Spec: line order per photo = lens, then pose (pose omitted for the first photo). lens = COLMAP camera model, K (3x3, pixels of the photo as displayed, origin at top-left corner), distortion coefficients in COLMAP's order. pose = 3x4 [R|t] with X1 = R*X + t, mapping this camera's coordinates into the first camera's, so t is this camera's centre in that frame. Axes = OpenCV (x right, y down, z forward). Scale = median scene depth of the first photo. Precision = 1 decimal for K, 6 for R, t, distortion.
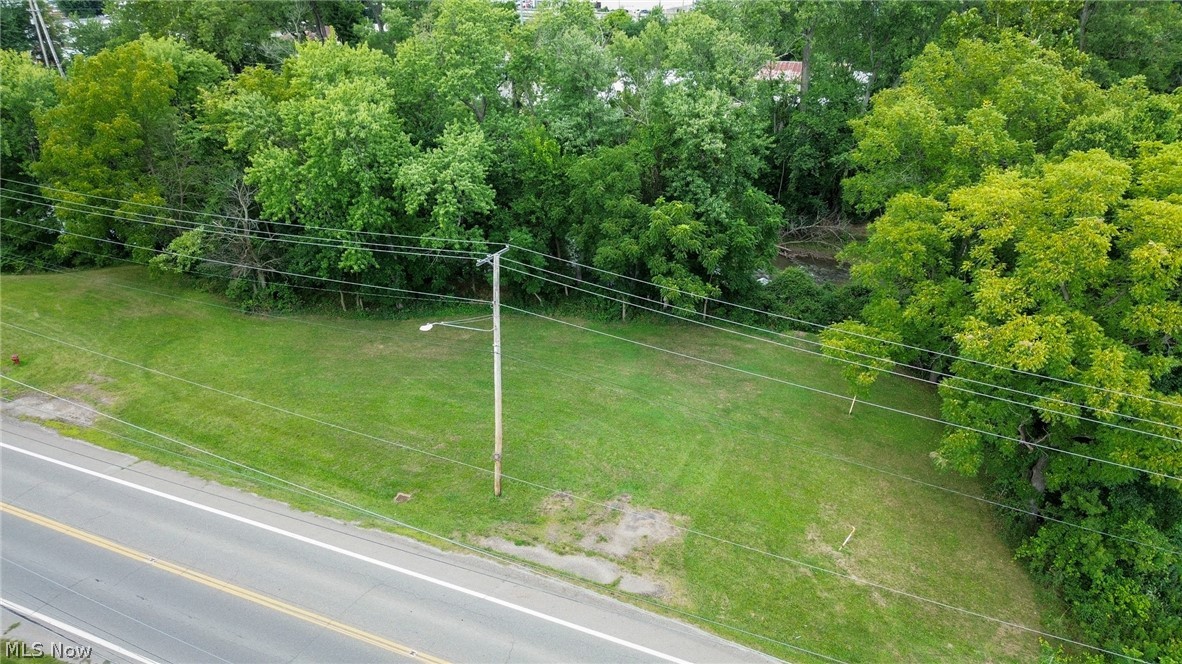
lens RADIAL K [[842.7, 0, 595.4], [0, 842.7, 333.2], [0, 0, 1]] dist [0.049509, -0.040842]
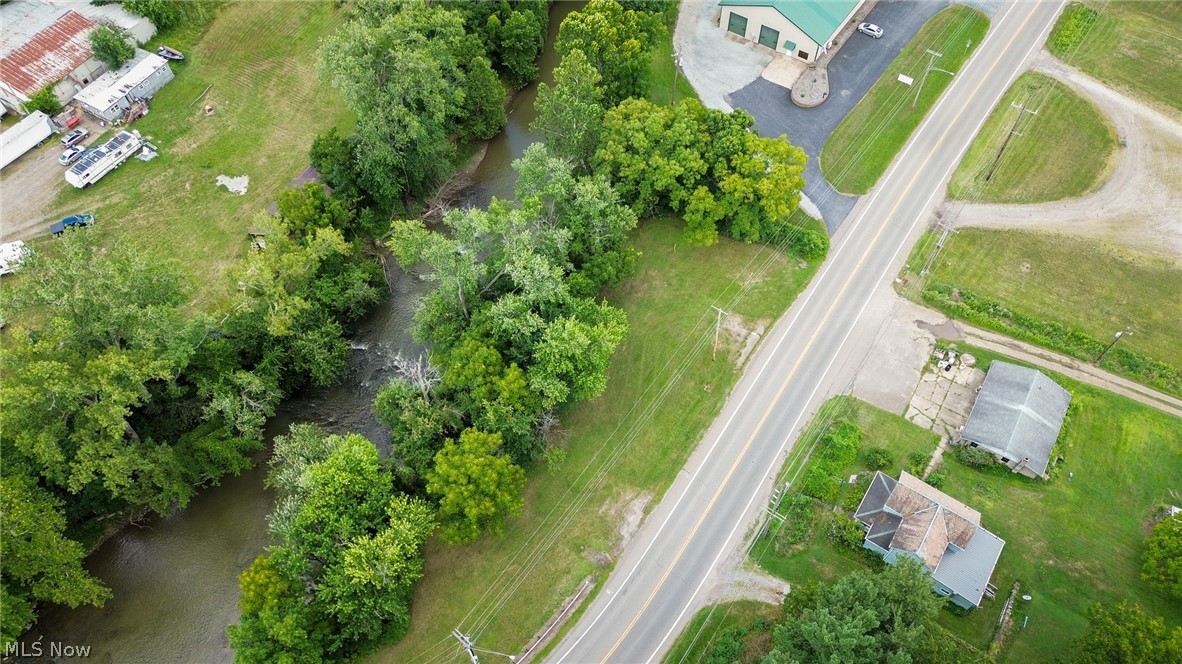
lens RADIAL K [[842.7, 0, 596.1], [0, 842.7, 332.0], [0, 0, 1]] dist [0.049509, -0.040842]
pose [[0.181516, -0.819234, 0.543973, -1.684228], [0.404726, 0.566377, 0.717924, -2.111472], [-0.896242, 0.089845, 0.434372, 0.069970]]
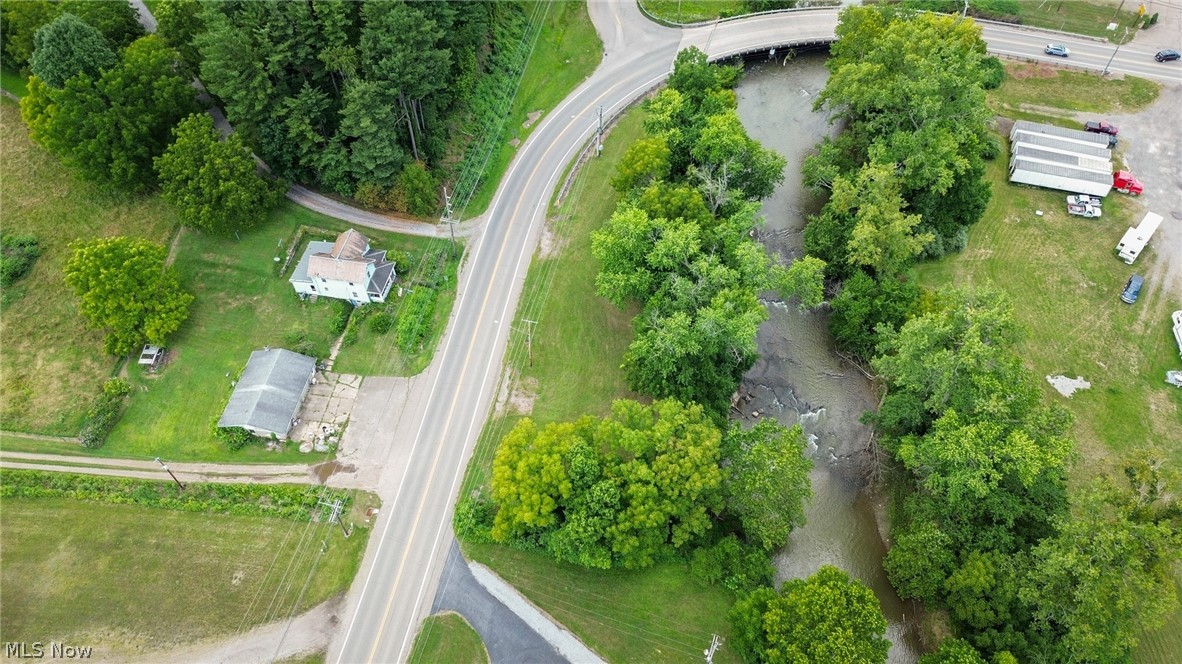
lens RADIAL K [[842.7, 0, 589.3], [0, 842.7, 330.4], [0, 0, 1]] dist [0.049509, -0.040842]
pose [[0.222540, 0.773790, -0.593064, 1.766209], [-0.392196, 0.627979, 0.672179, -2.181896], [0.892557, 0.083010, 0.443228, -0.279345]]
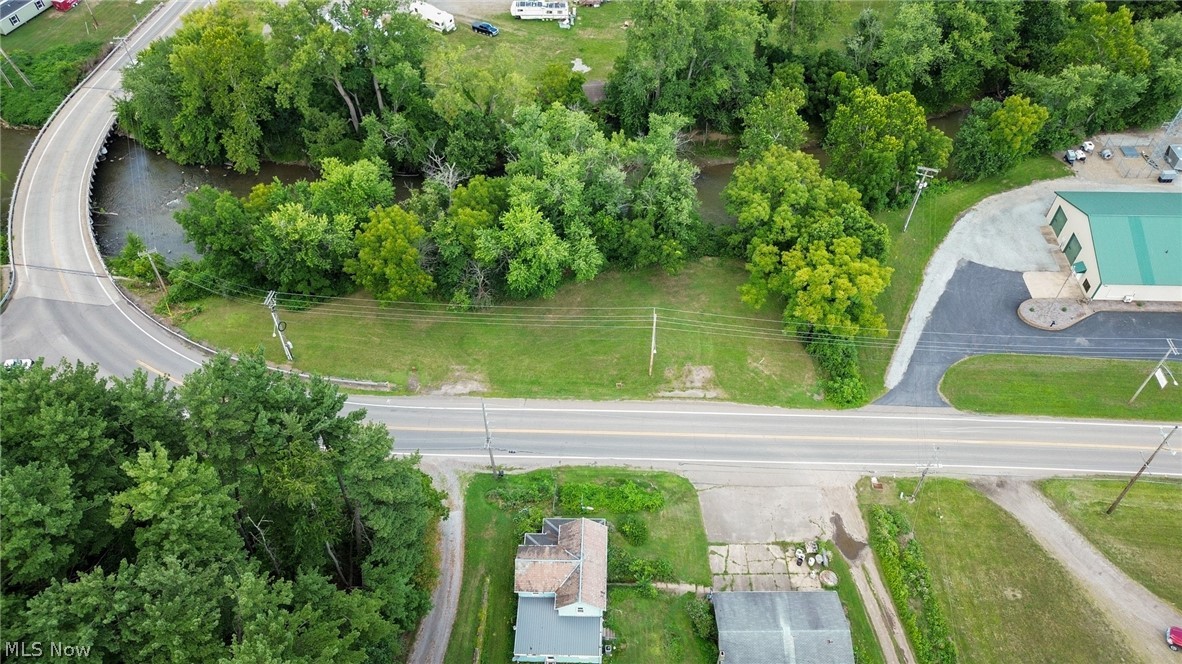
lens RADIAL K [[842.7, 0, 594.0], [0, 842.7, 334.7], [0, 0, 1]] dist [0.049509, -0.040842]
pose [[0.927448, -0.281948, 0.245652, -0.957002], [0.157756, 0.890588, 0.426575, -1.192286], [-0.339046, -0.356873, 0.870453, -1.409561]]
